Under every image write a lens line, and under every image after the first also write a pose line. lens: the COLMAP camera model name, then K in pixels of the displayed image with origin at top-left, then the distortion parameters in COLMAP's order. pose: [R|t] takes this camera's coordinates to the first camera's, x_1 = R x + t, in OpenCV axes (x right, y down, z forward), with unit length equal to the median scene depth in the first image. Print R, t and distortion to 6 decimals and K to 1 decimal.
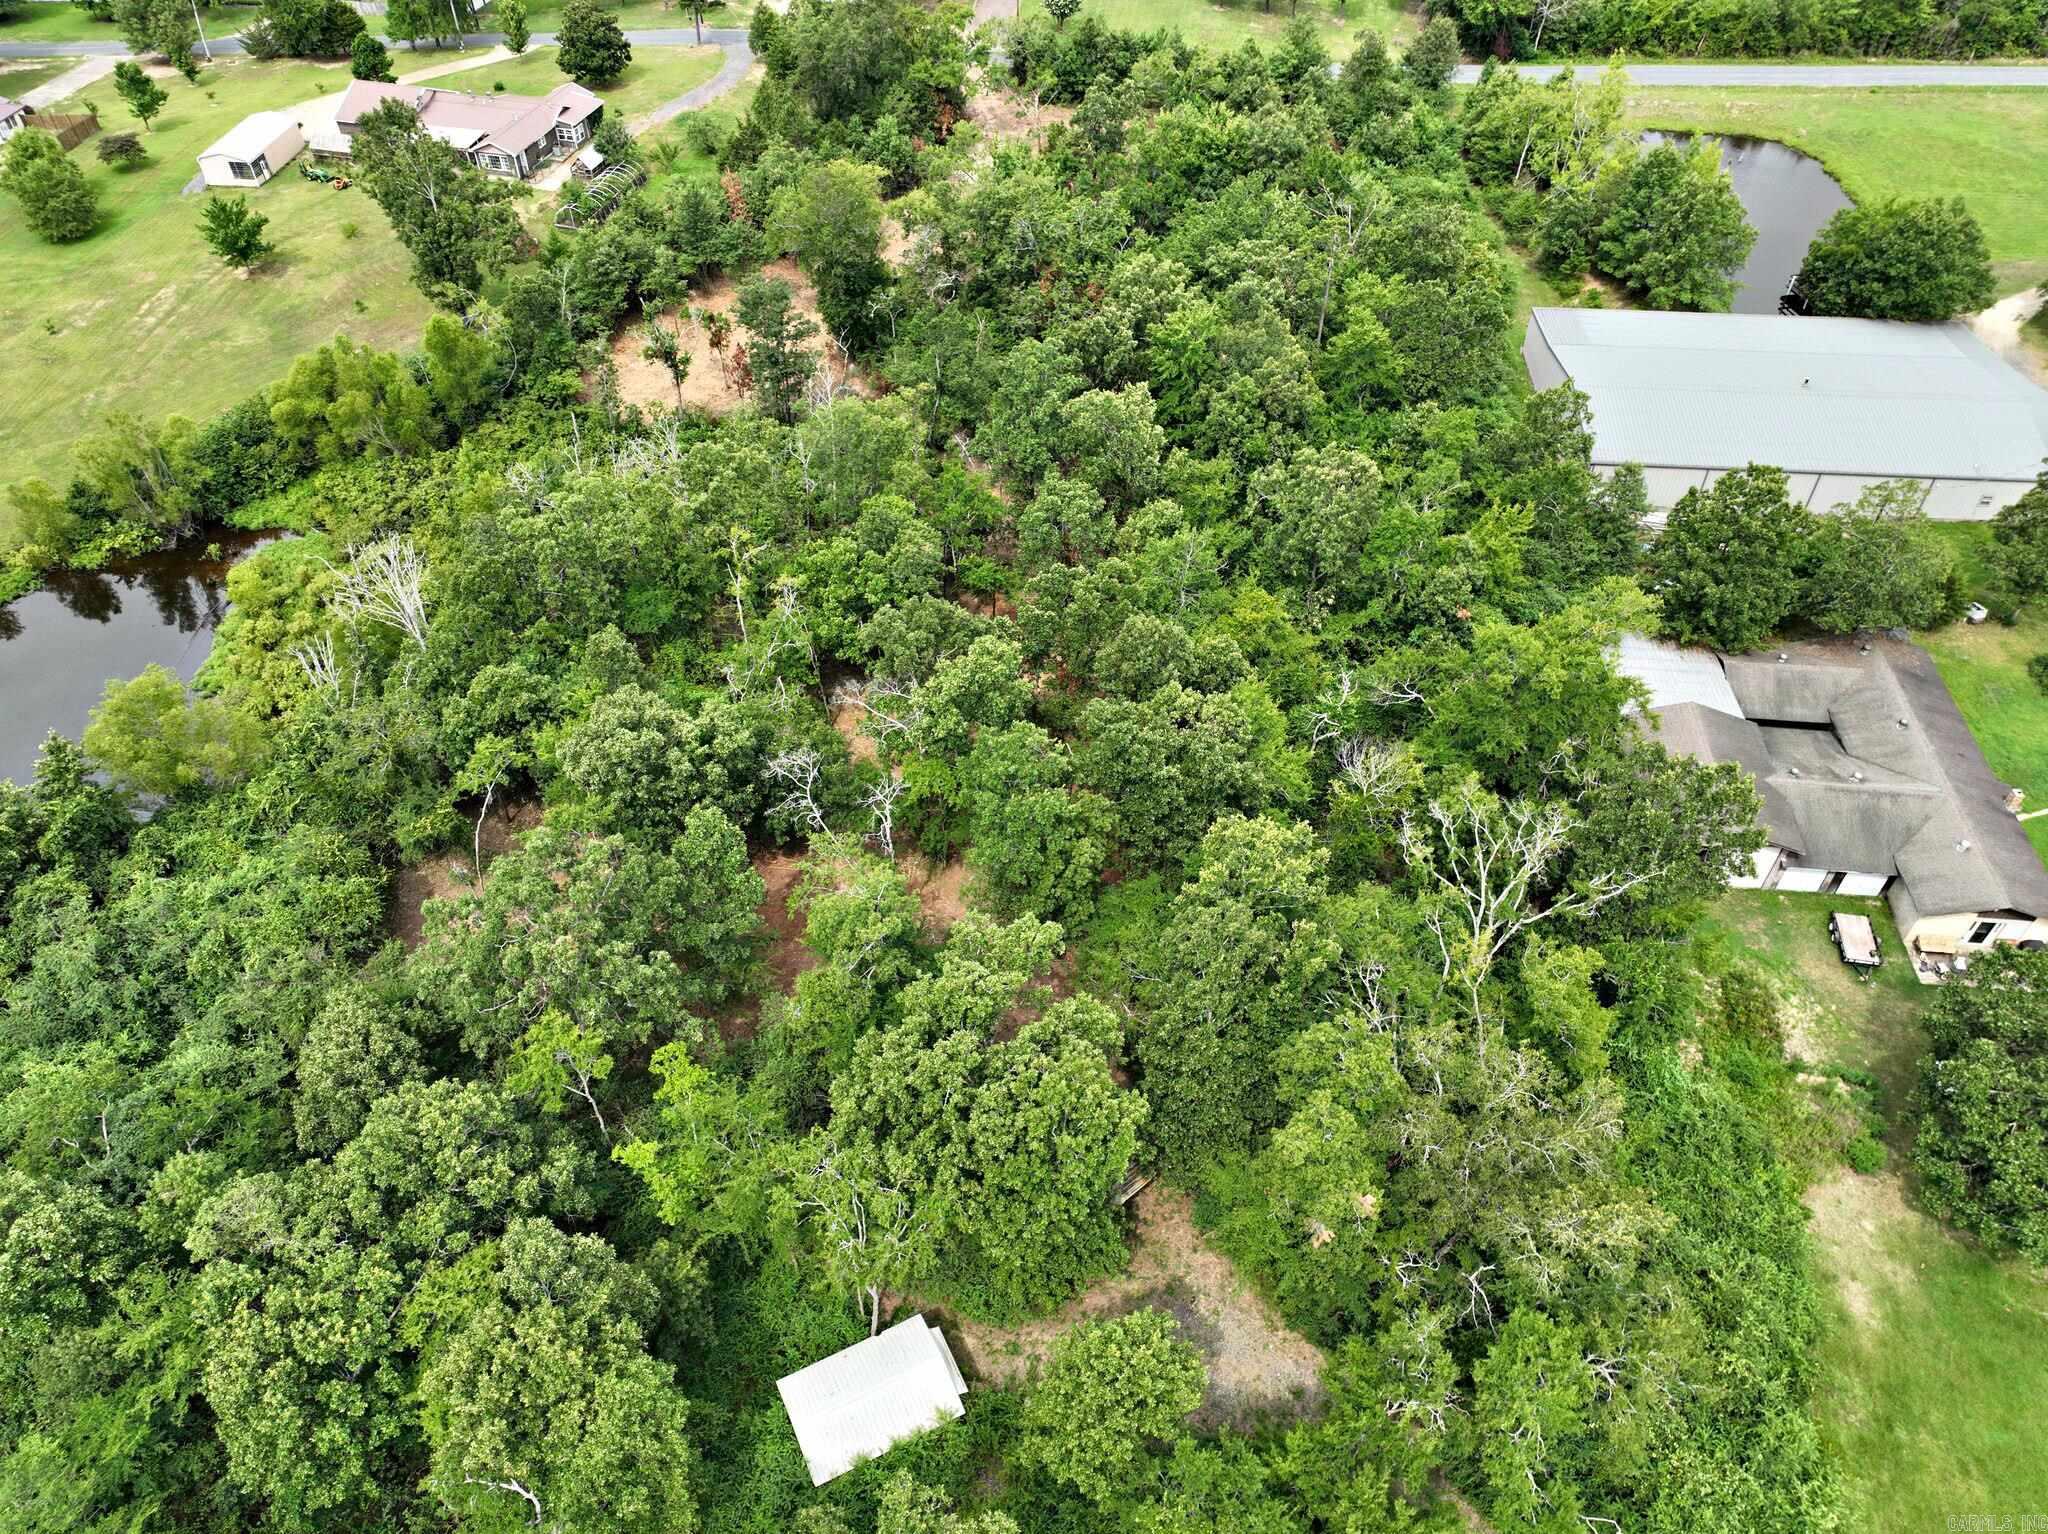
lens RADIAL K [[1441.0, 0, 1020.5], [0, 1441.0, 771.9], [0, 0, 1]] dist [-0.001854, 0.019052]
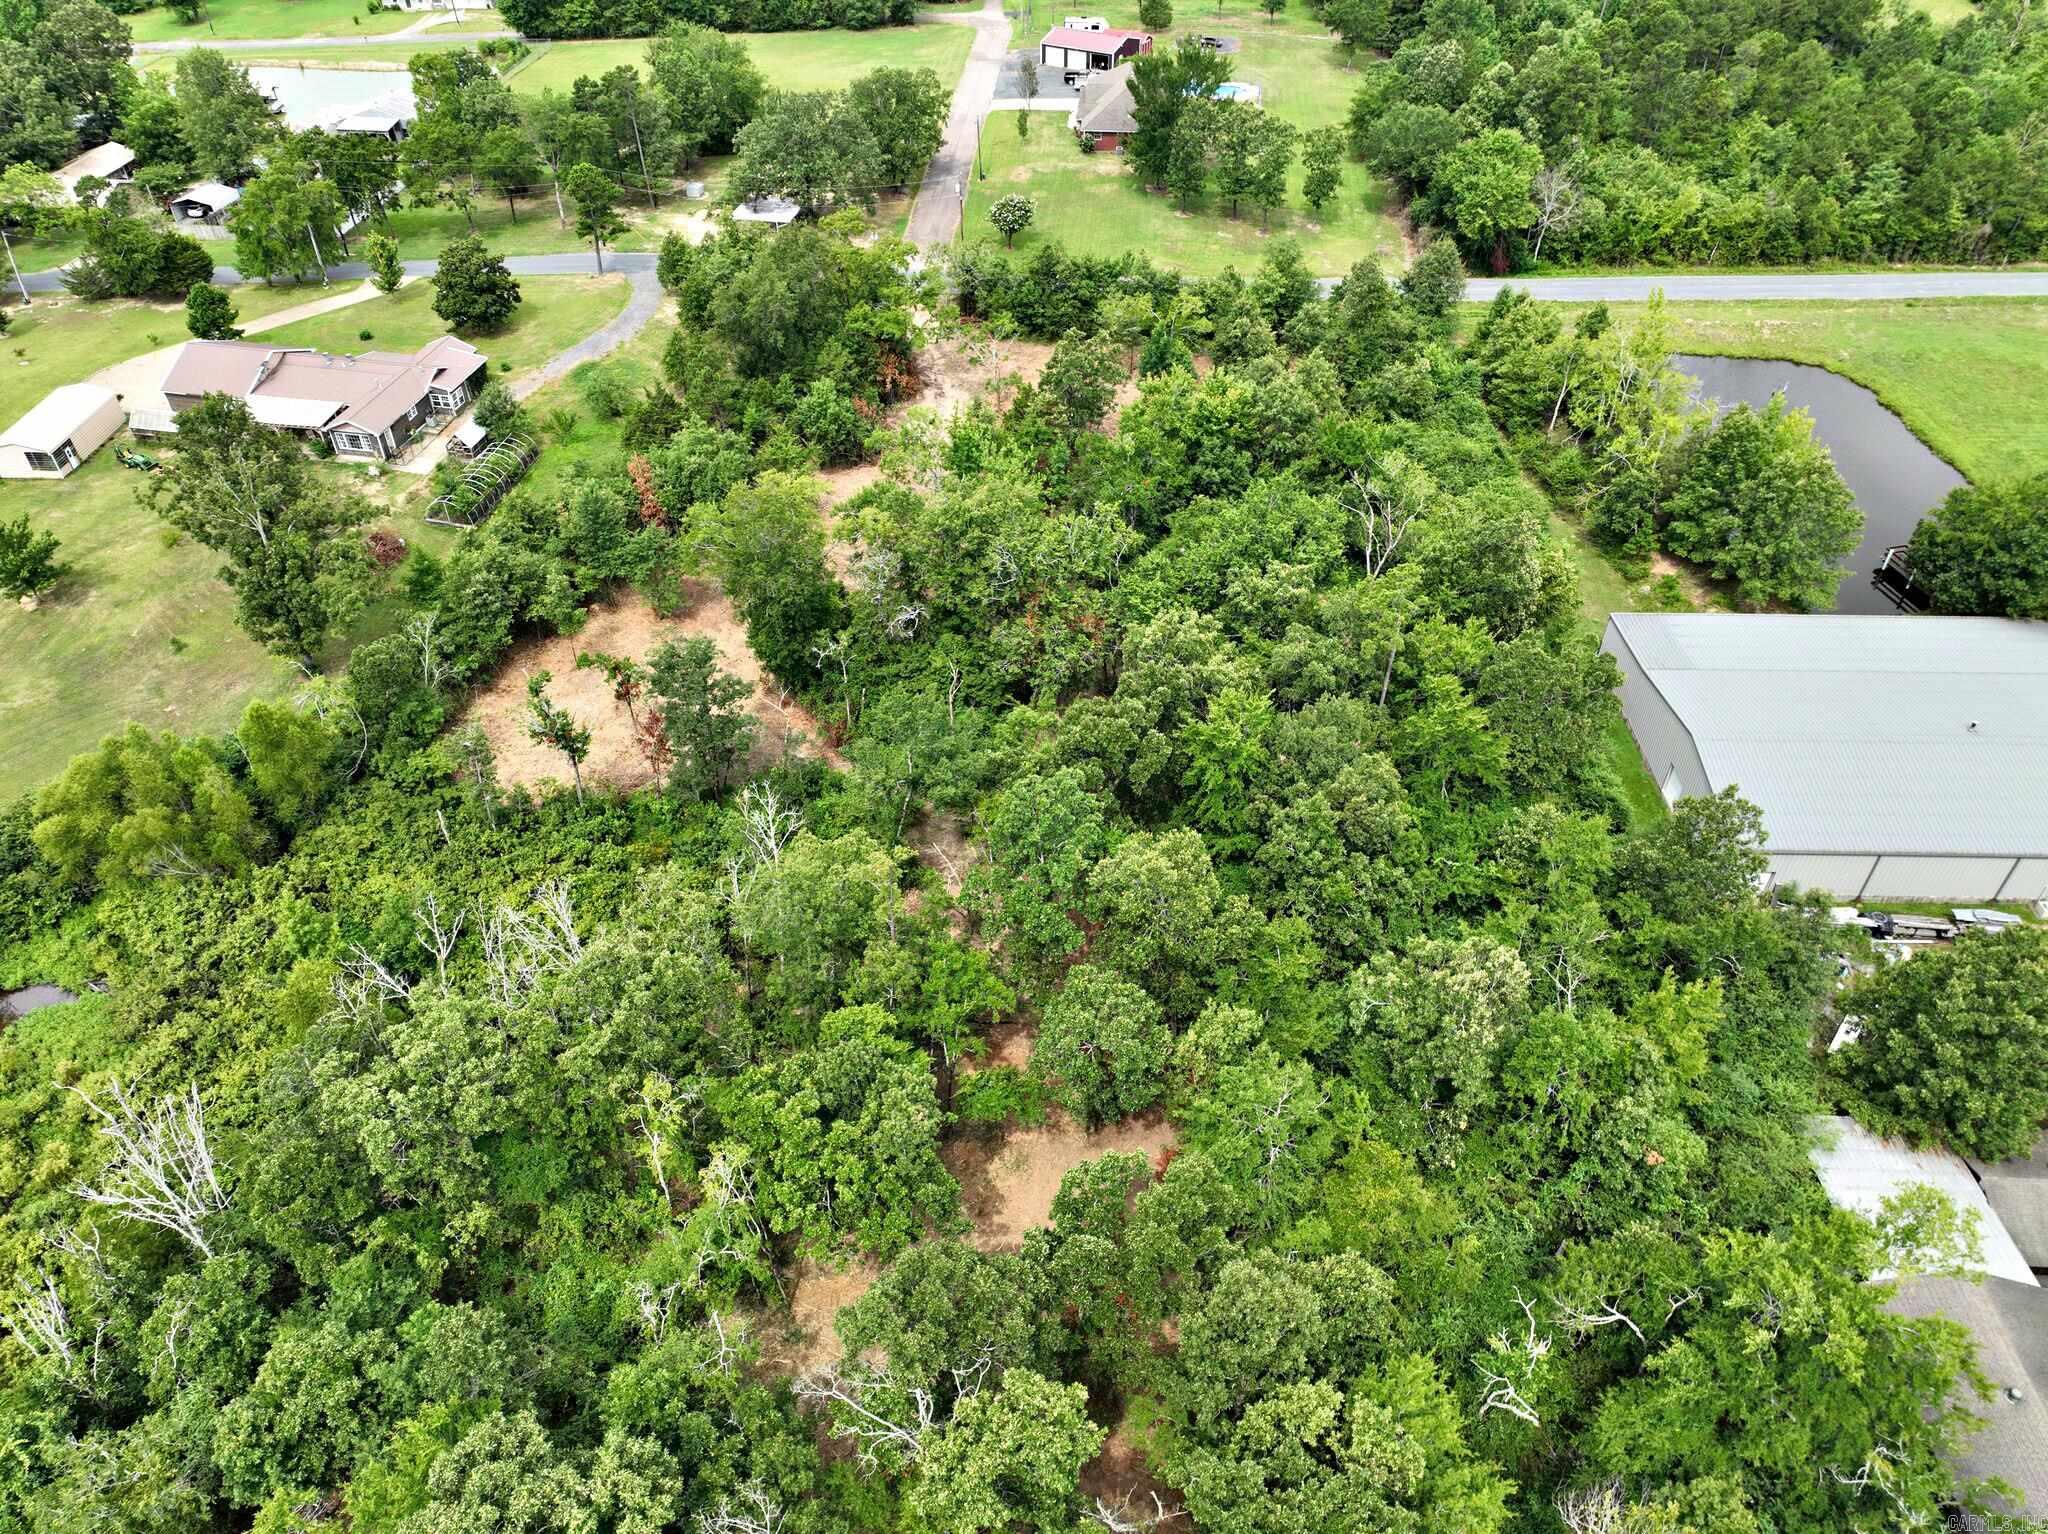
lens RADIAL K [[1441.2, 0, 1020.1], [0, 1441.2, 768.5], [0, 0, 1]] dist [0.001086, 0.017745]
pose [[0.998148, -0.037985, 0.047506, -0.026550], [0.041123, 0.996909, -0.066937, -0.171017], [-0.044816, 0.068767, 0.996626, 0.169253]]
